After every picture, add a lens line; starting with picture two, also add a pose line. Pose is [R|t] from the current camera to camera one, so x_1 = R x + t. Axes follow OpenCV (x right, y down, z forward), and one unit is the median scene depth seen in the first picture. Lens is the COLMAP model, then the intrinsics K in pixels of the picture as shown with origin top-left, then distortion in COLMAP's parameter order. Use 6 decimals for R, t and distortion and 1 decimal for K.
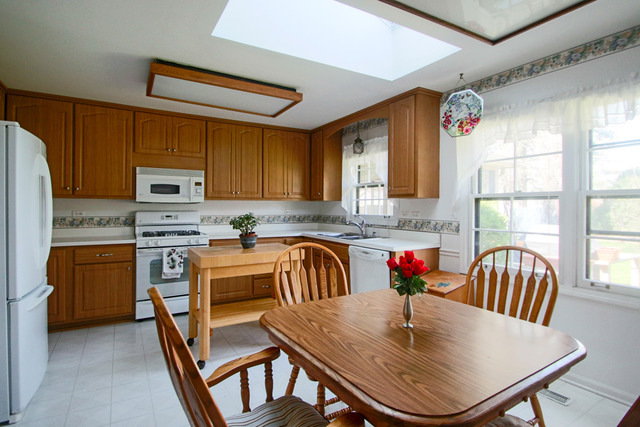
lens RADIAL K [[331.5, 0, 312.7], [0, 331.5, 204.6], [0, 0, 1]] dist [-0.001169, -0.000283]
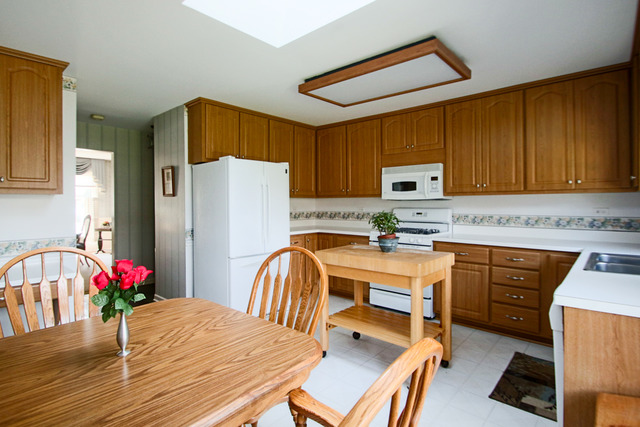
lens RADIAL K [[331.5, 0, 312.7], [0, 331.5, 204.6], [0, 0, 1]] dist [-0.001169, -0.000283]
pose [[0.298062, -0.004499, -0.954536, 0.414704], [0.005680, 0.999980, -0.002940, 0.009890], [0.954529, -0.004546, 0.298082, 0.406277]]
